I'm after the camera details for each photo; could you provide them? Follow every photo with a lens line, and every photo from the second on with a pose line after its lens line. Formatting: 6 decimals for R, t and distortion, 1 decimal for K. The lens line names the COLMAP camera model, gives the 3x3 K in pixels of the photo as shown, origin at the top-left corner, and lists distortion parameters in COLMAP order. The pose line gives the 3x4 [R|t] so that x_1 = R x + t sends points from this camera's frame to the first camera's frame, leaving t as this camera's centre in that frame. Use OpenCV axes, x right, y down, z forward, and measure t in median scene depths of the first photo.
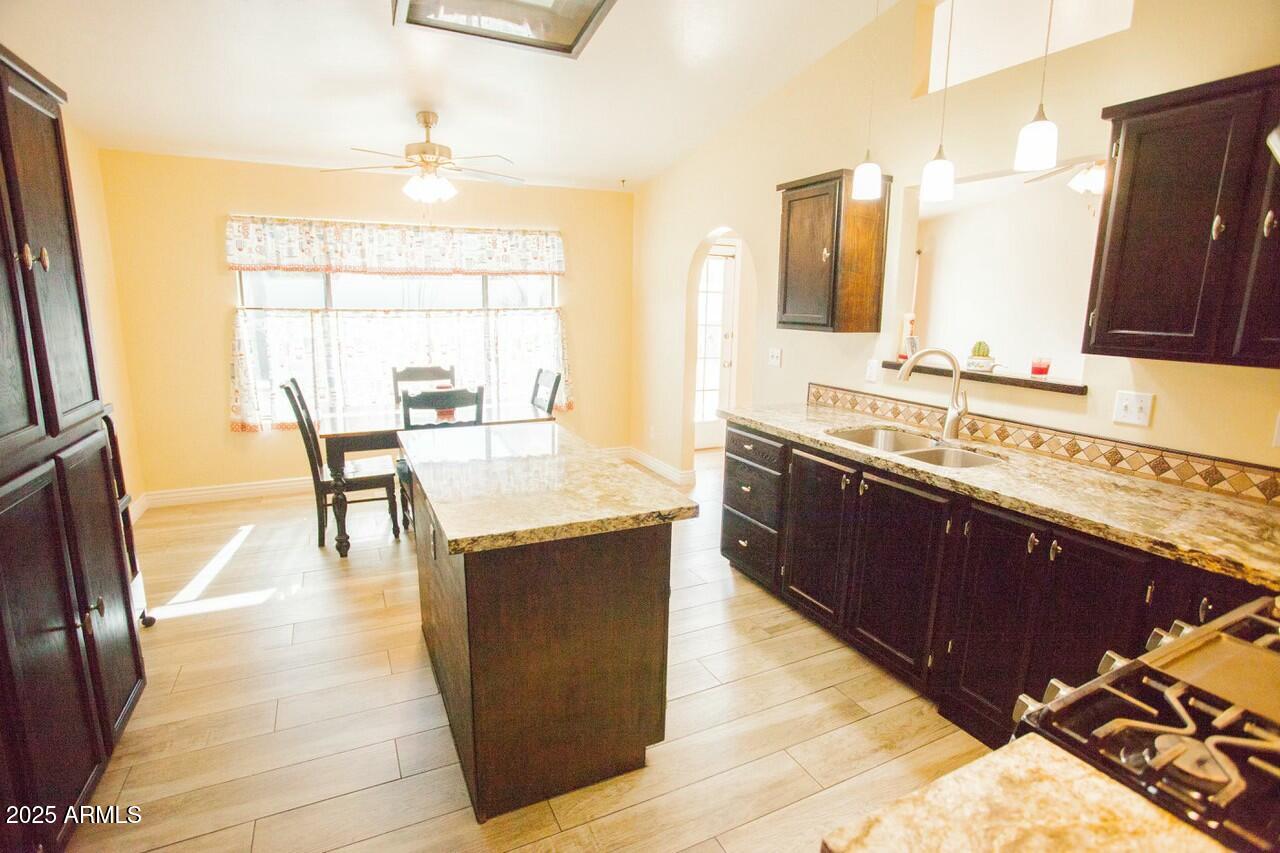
lens RADIAL K [[621.4, 0, 633.7], [0, 621.4, 422.5], [0, 0, 1]] dist [-0.067700, 0.025897]
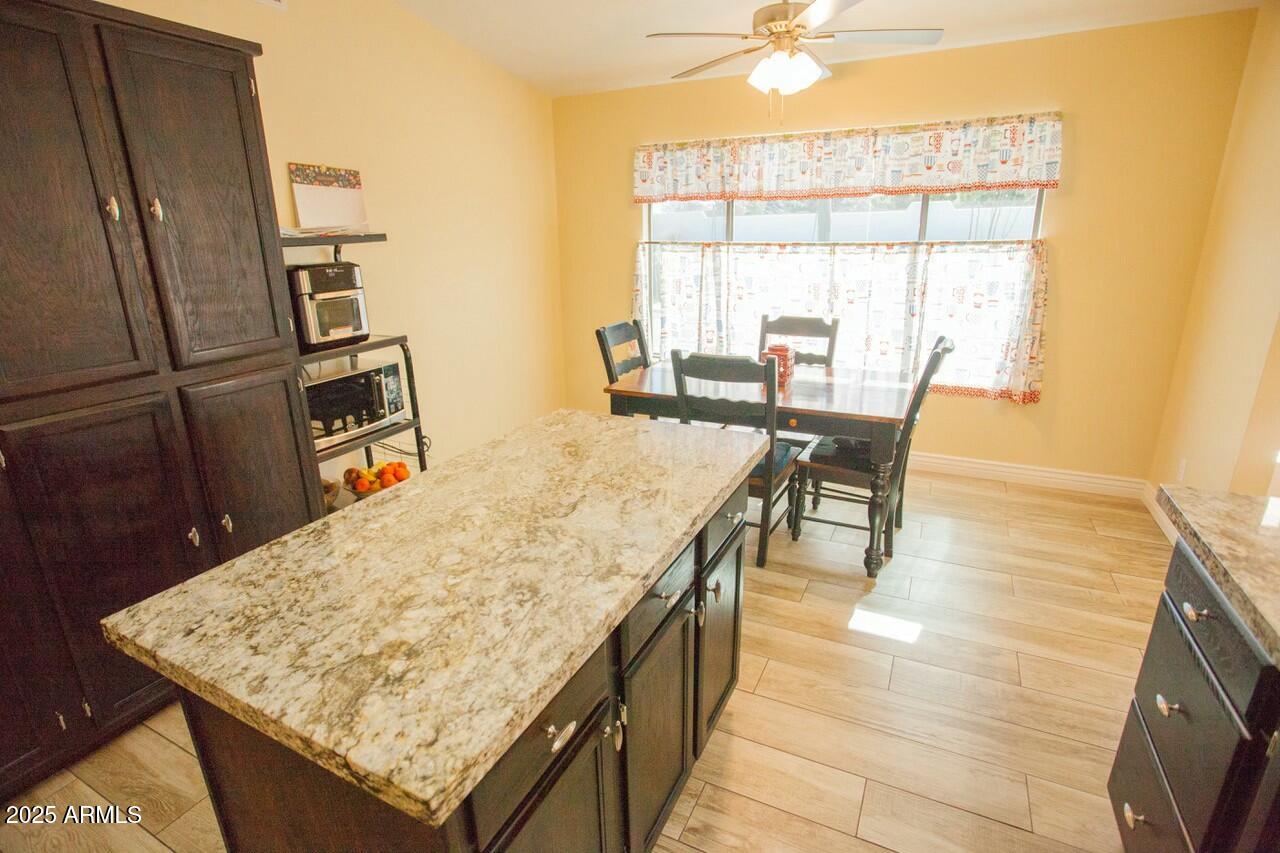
lens RADIAL K [[621.4, 0, 634.1], [0, 621.4, 420.2], [0, 0, 1]] dist [-0.067700, 0.025897]
pose [[0.605176, 0.204774, -0.769304, 0.231252], [-0.125120, 0.978808, 0.162114, -0.091031], [0.786198, -0.001853, 0.617972, 0.498585]]
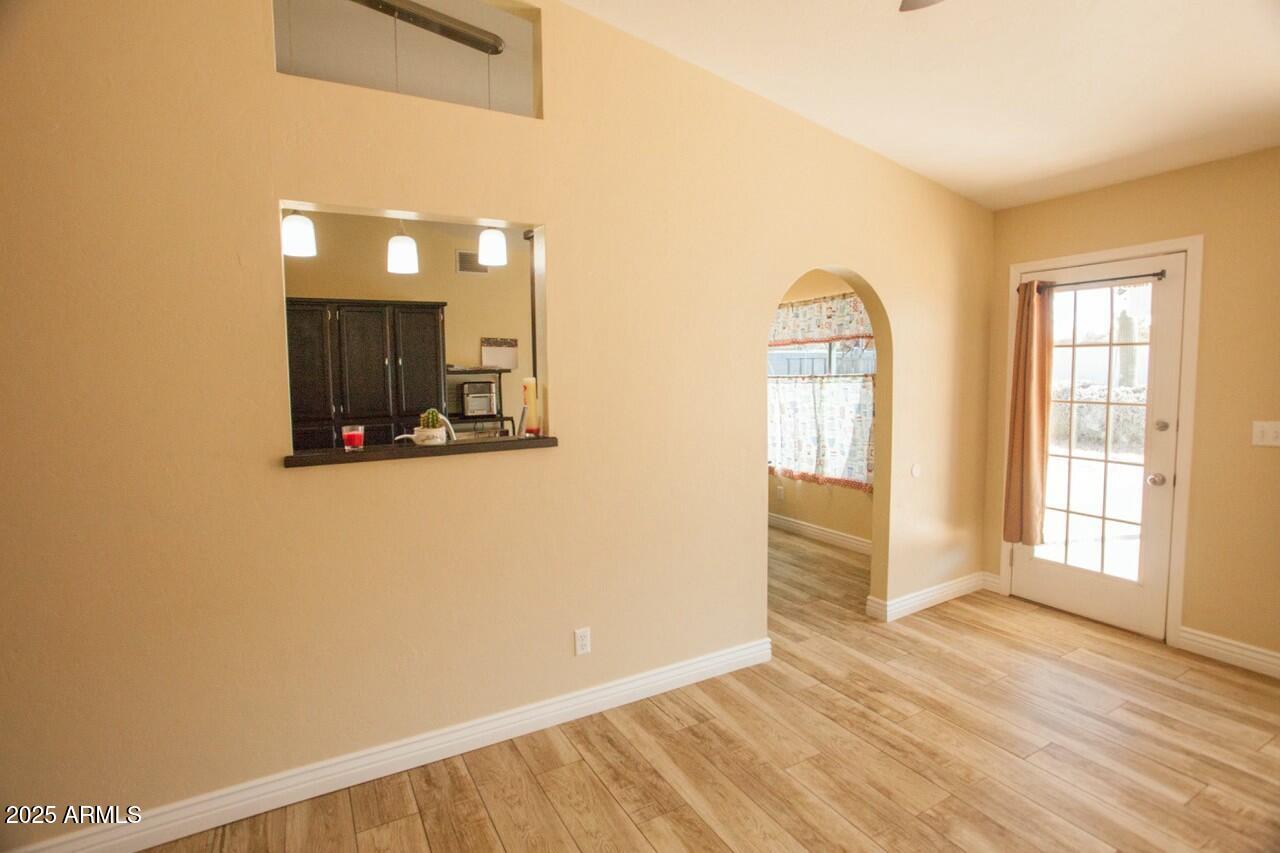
lens RADIAL K [[621.4, 0, 629.4], [0, 621.4, 416.4], [0, 0, 1]] dist [-0.067700, 0.025897]
pose [[0.055574, 0.060874, -0.996597, 1.206126], [-0.175154, 0.983256, 0.050292, -0.182464], [0.982971, 0.171763, 0.065306, 1.017742]]
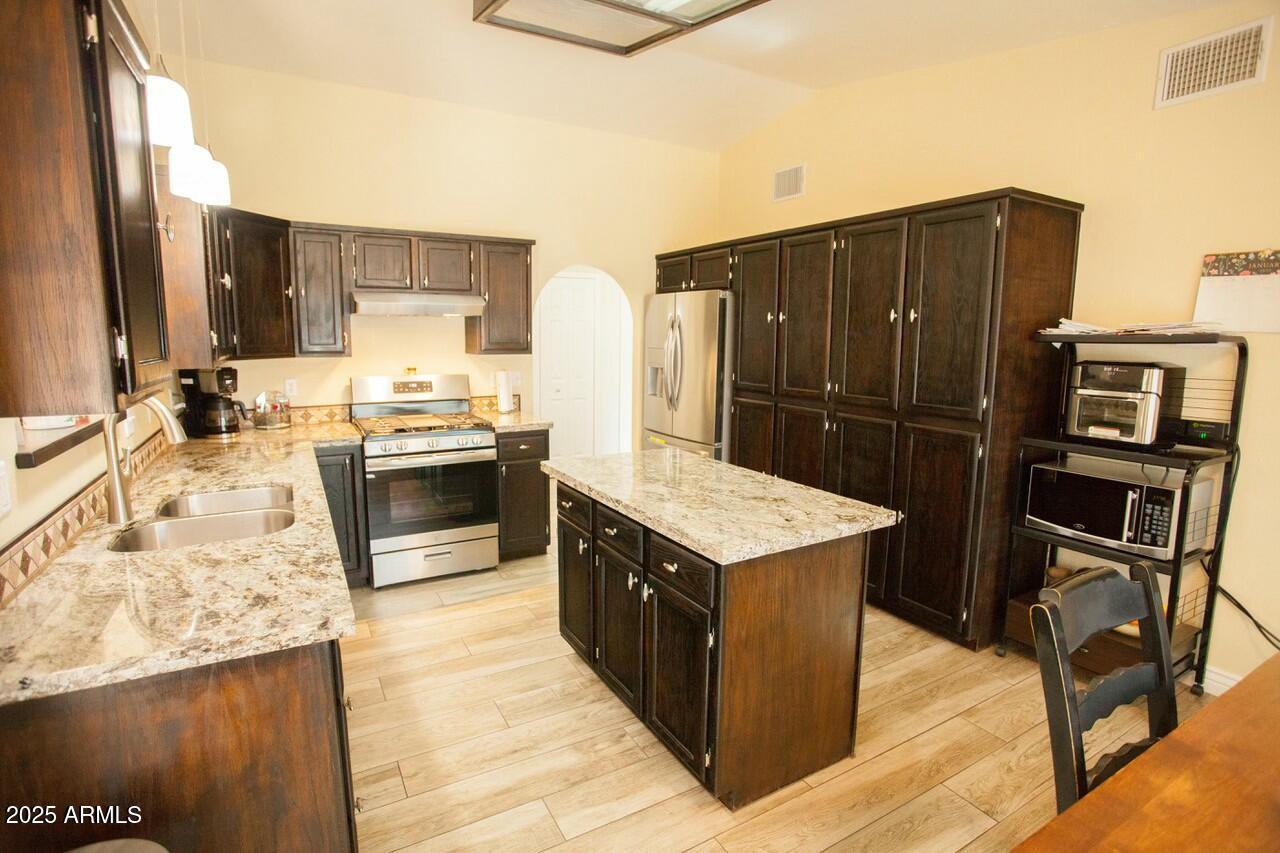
lens RADIAL K [[621.4, 0, 631.2], [0, 621.4, 425.8], [0, 0, 1]] dist [-0.067700, 0.025897]
pose [[-0.997923, -0.009899, -0.063646, -0.011817], [-0.030685, 0.941850, 0.334631, -0.274627], [0.056633, 0.335889, -0.940197, 1.397037]]
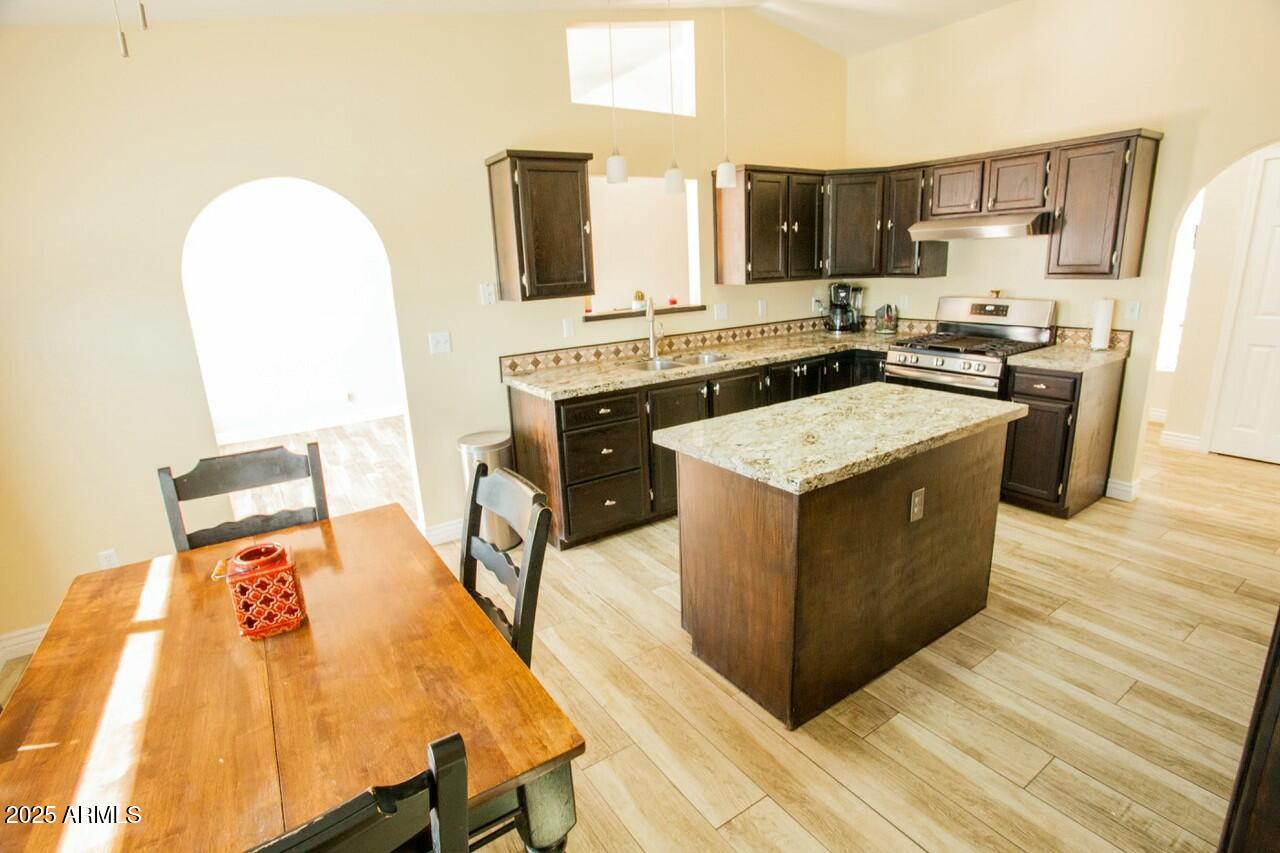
lens RADIAL K [[621.4, 0, 648.4], [0, 621.4, 426.4], [0, 0, 1]] dist [-0.067700, 0.025897]
pose [[-0.150513, -0.261858, 0.953298, -0.813078], [0.229726, 0.928623, 0.291351, -0.220056], [-0.961547, 0.262849, -0.079614, 1.004529]]
